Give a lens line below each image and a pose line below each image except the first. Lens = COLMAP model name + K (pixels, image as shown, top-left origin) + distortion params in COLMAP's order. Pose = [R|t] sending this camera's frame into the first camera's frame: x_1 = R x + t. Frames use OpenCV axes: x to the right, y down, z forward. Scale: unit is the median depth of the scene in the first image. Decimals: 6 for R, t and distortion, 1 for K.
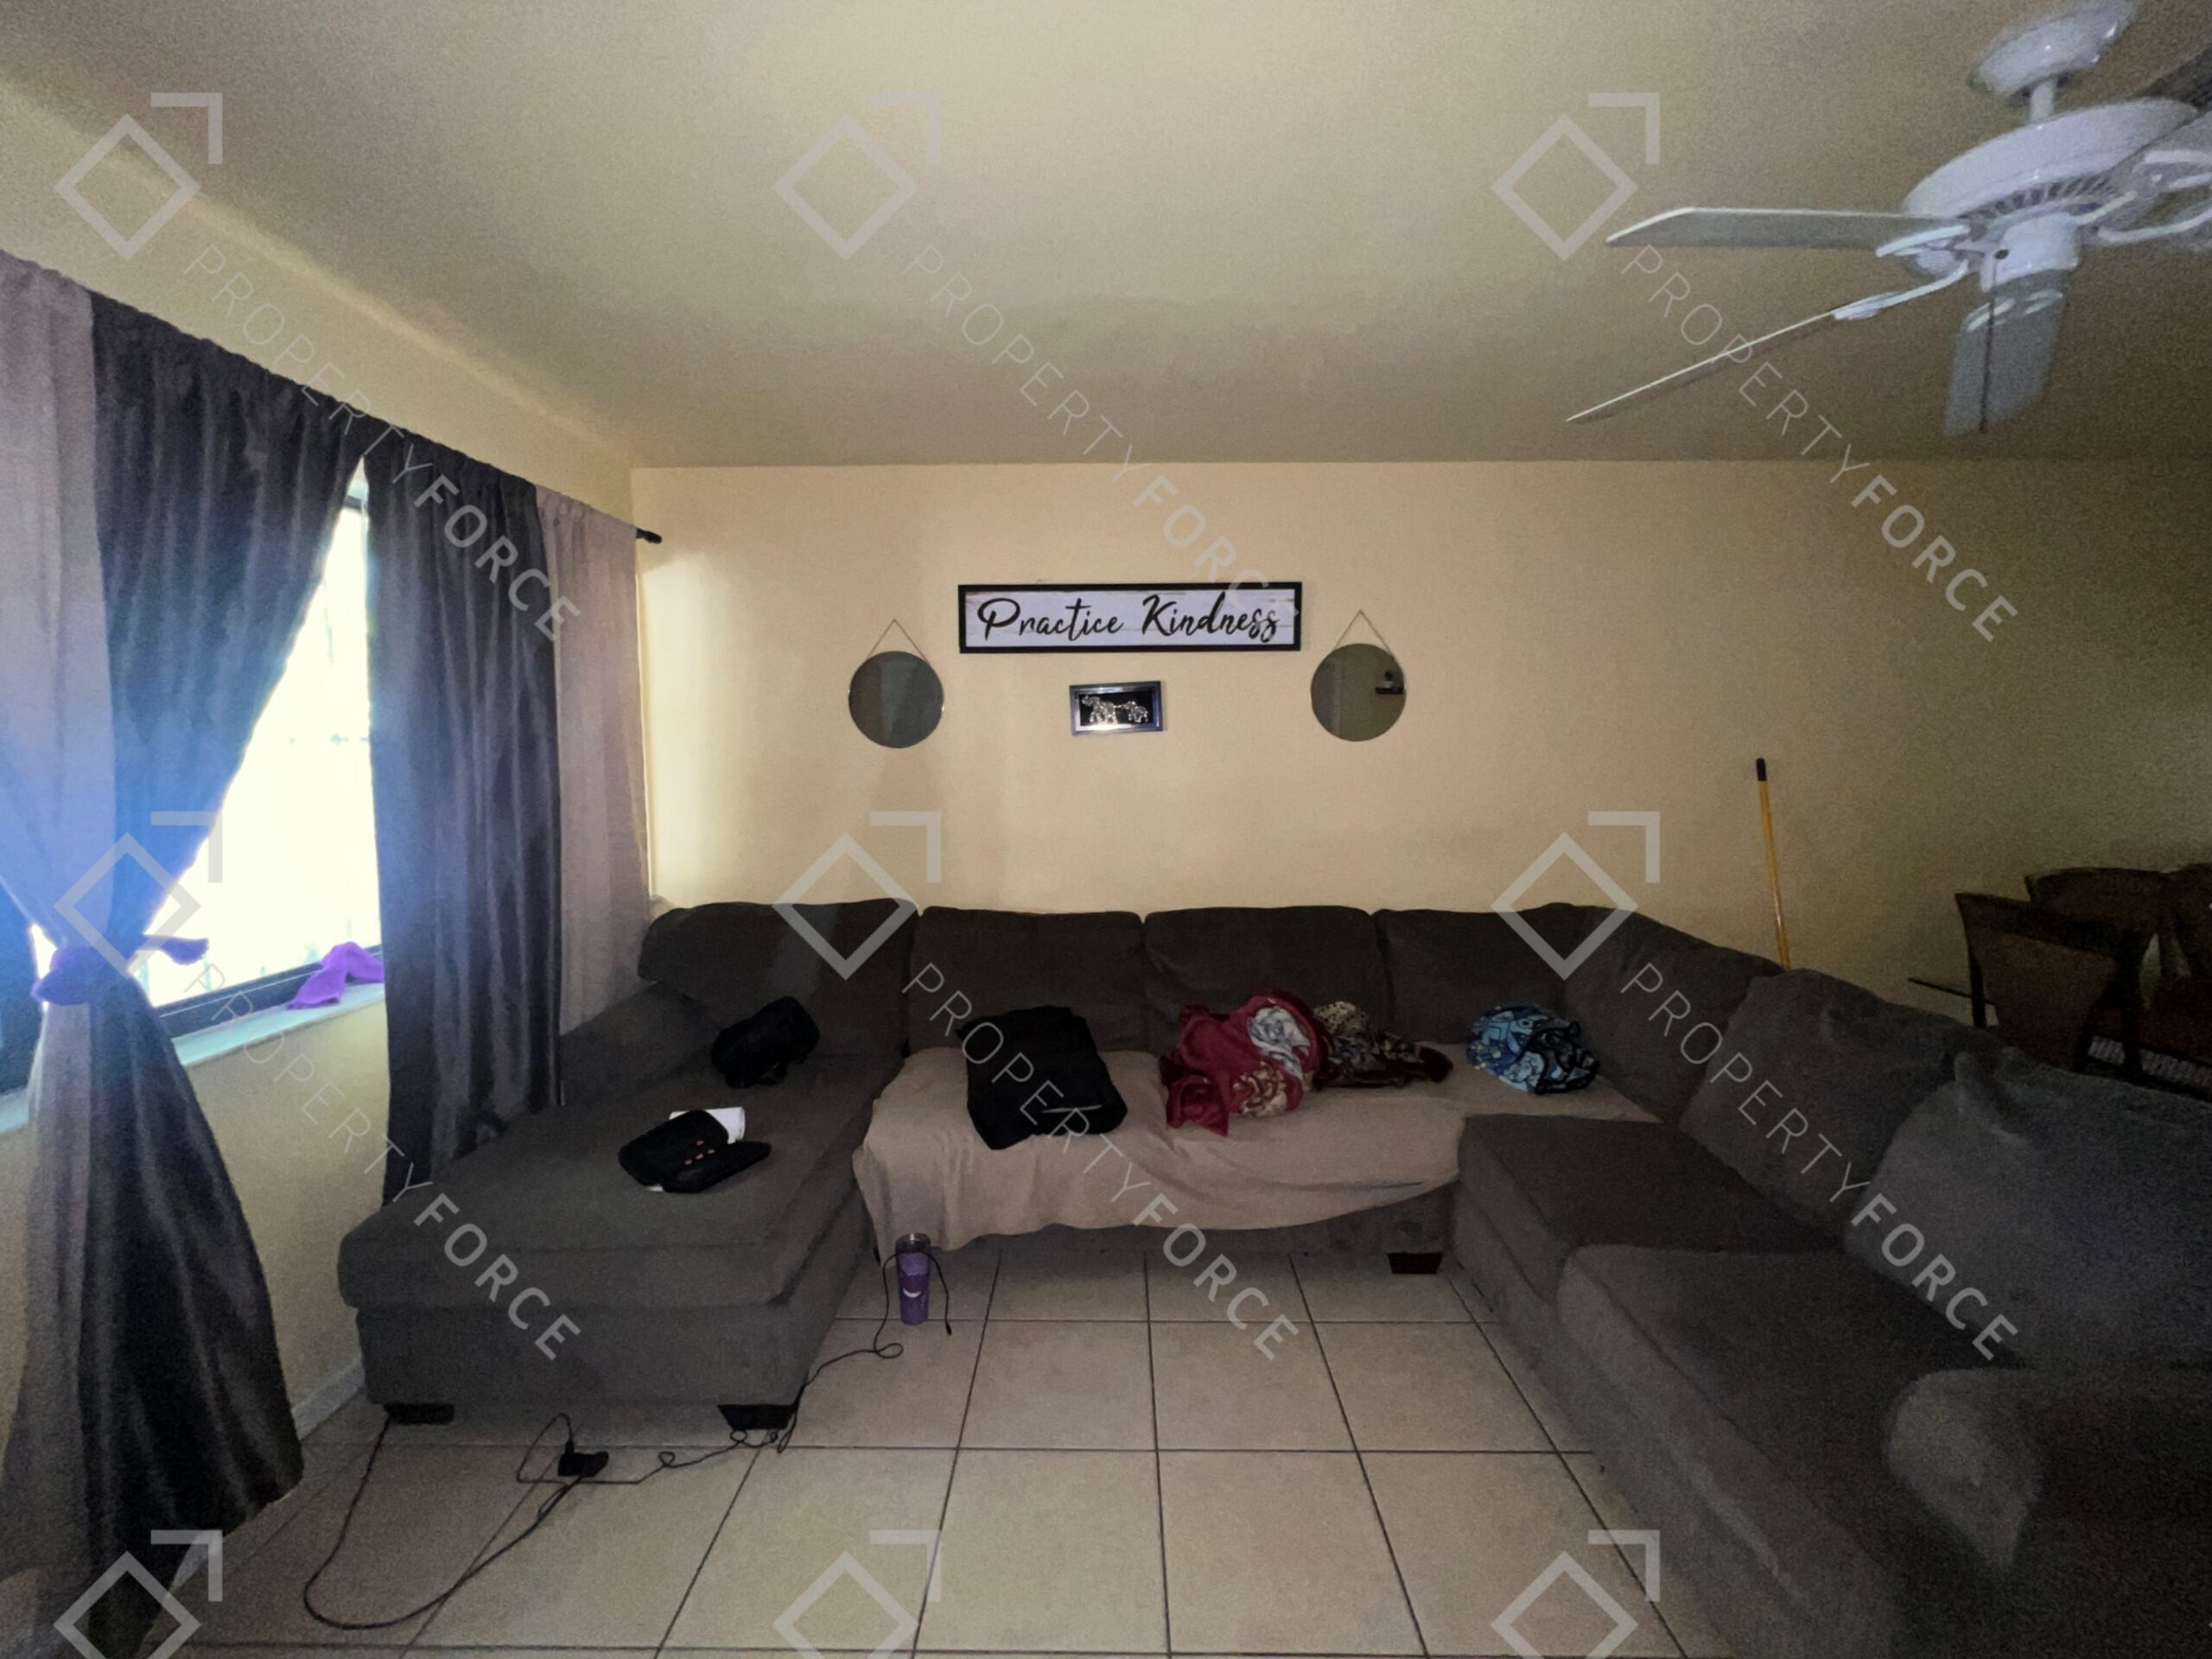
lens RADIAL K [[889.1, 0, 1109.9], [0, 889.1, 830.0], [0, 0, 1]] dist [-0.002469, 0.001177]
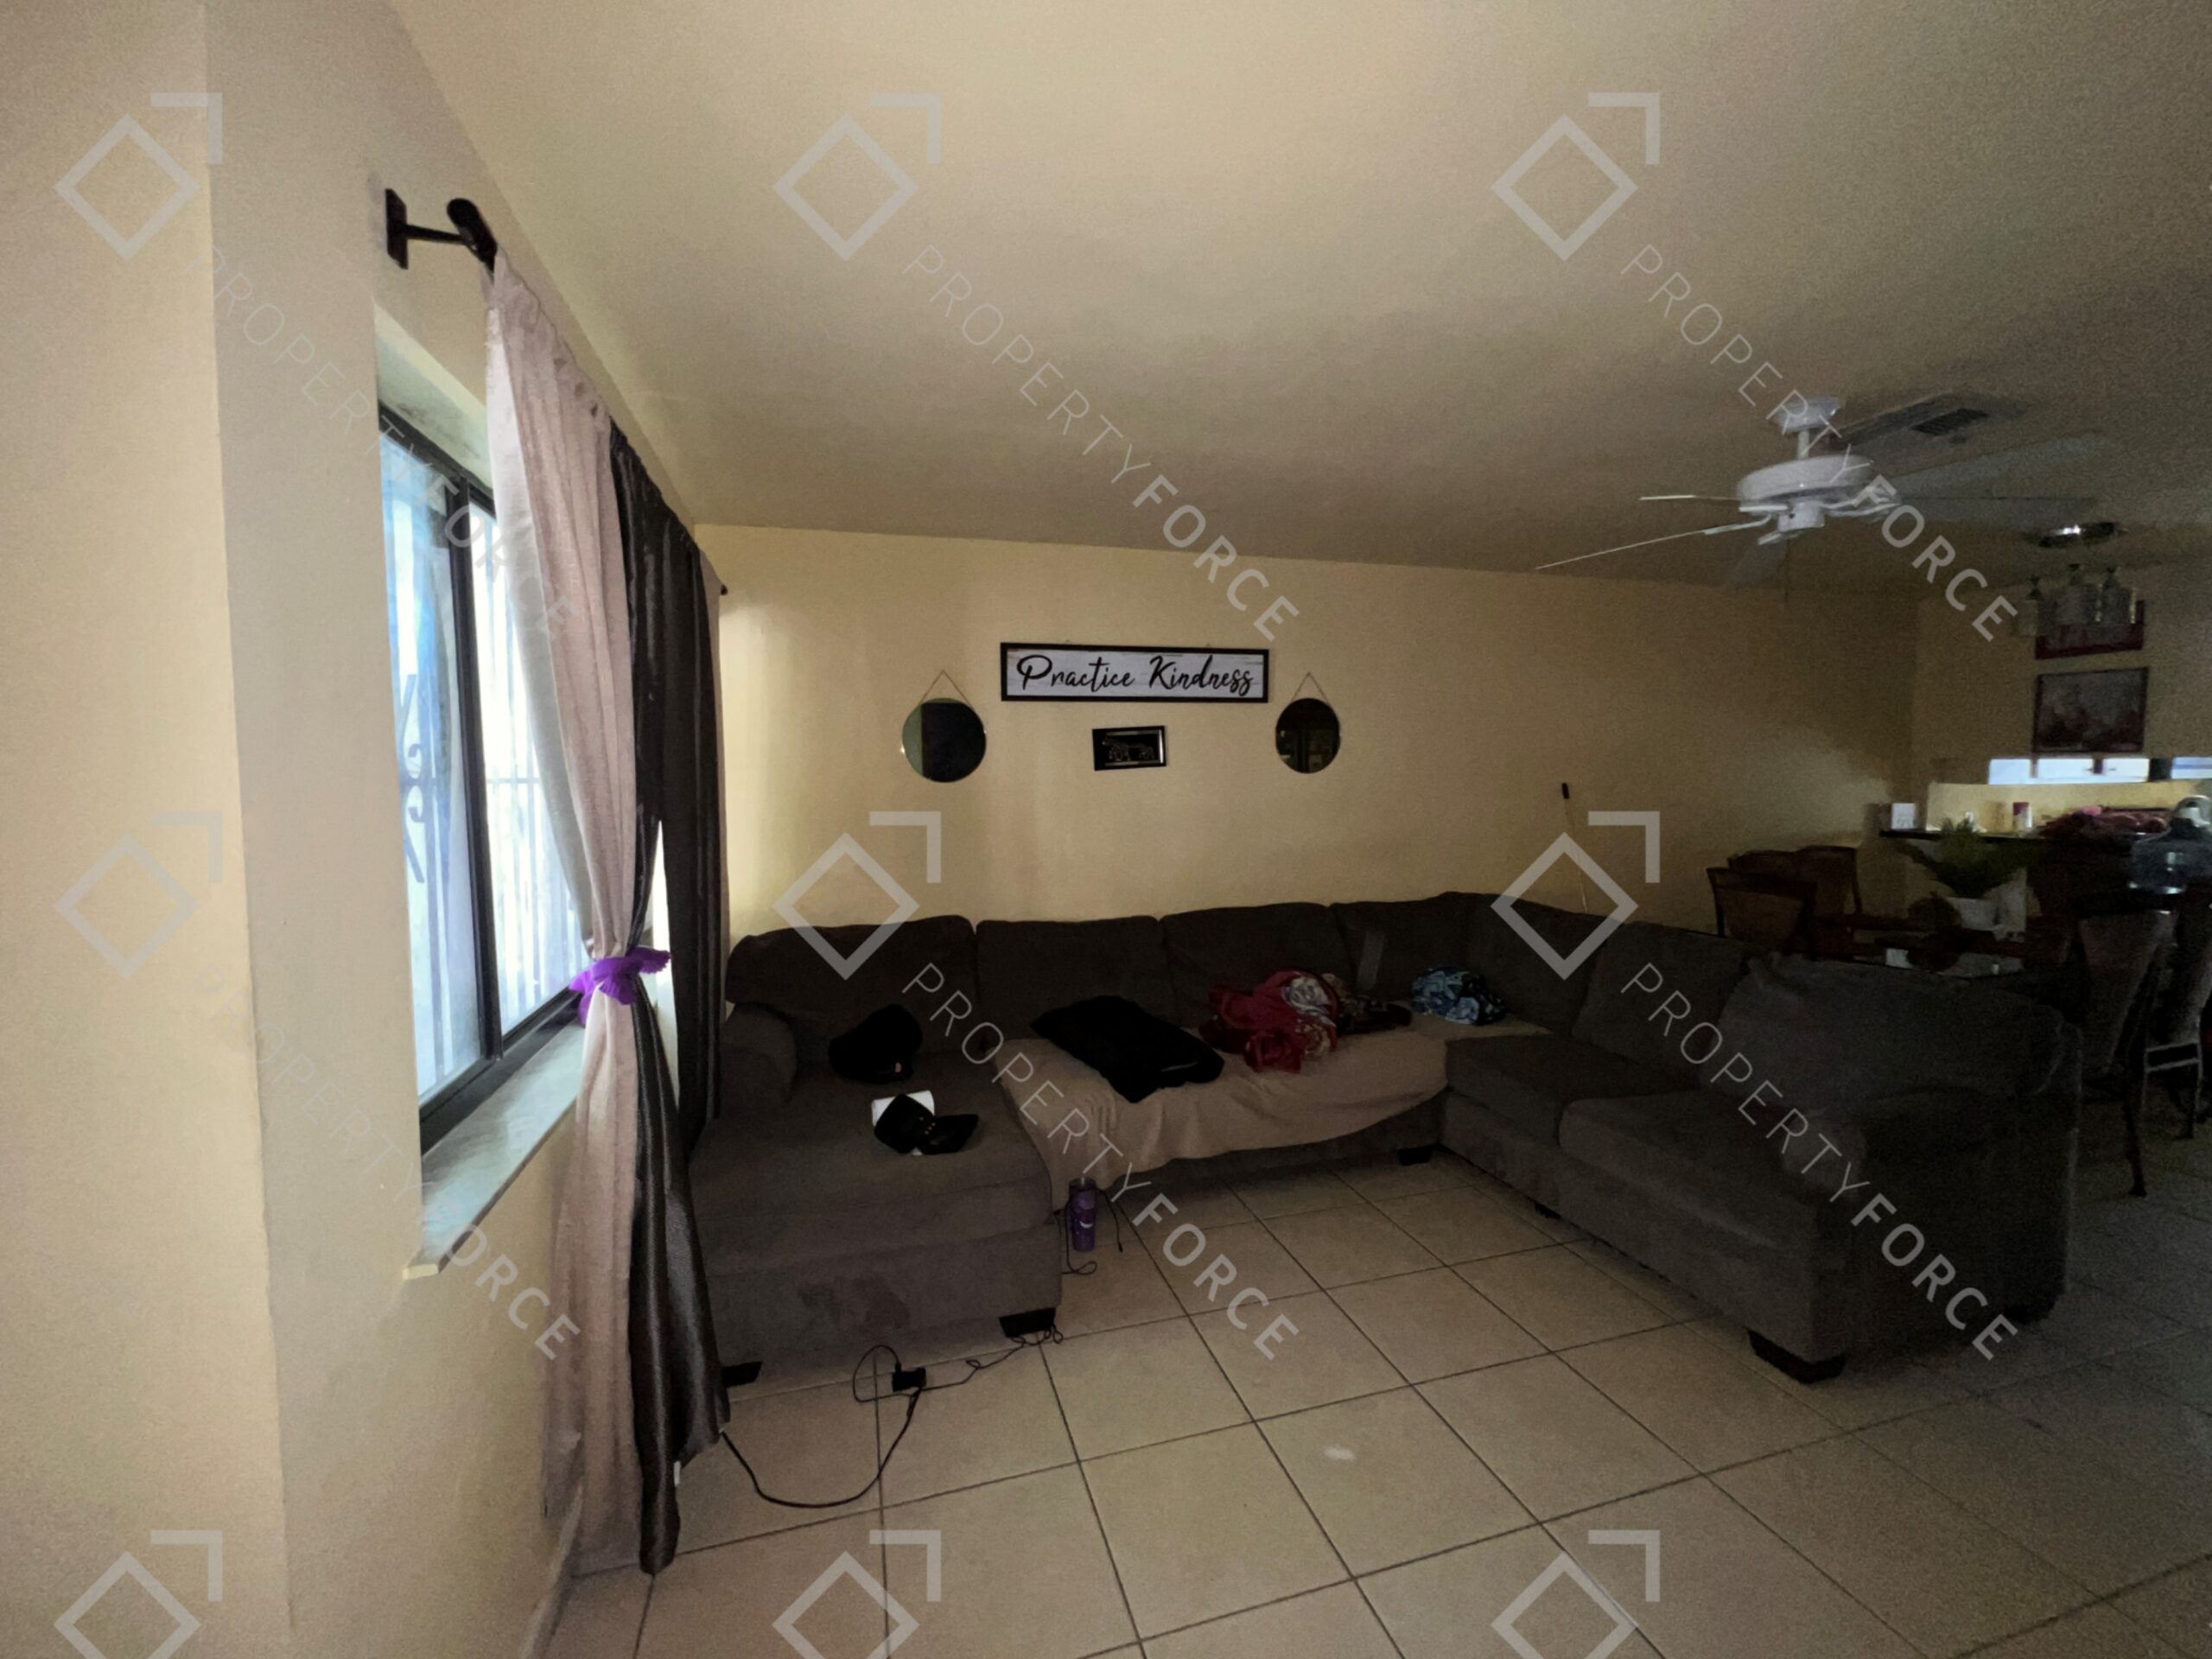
lens RADIAL K [[889.1, 0, 1104.8], [0, 889.1, 825.8], [0, 0, 1]] dist [-0.002469, 0.001177]
pose [[0.957816, -0.025226, 0.286272, -0.380060], [0.036106, 0.998810, -0.032790, 0.007842], [-0.285104, 0.041743, 0.957587, -0.147369]]
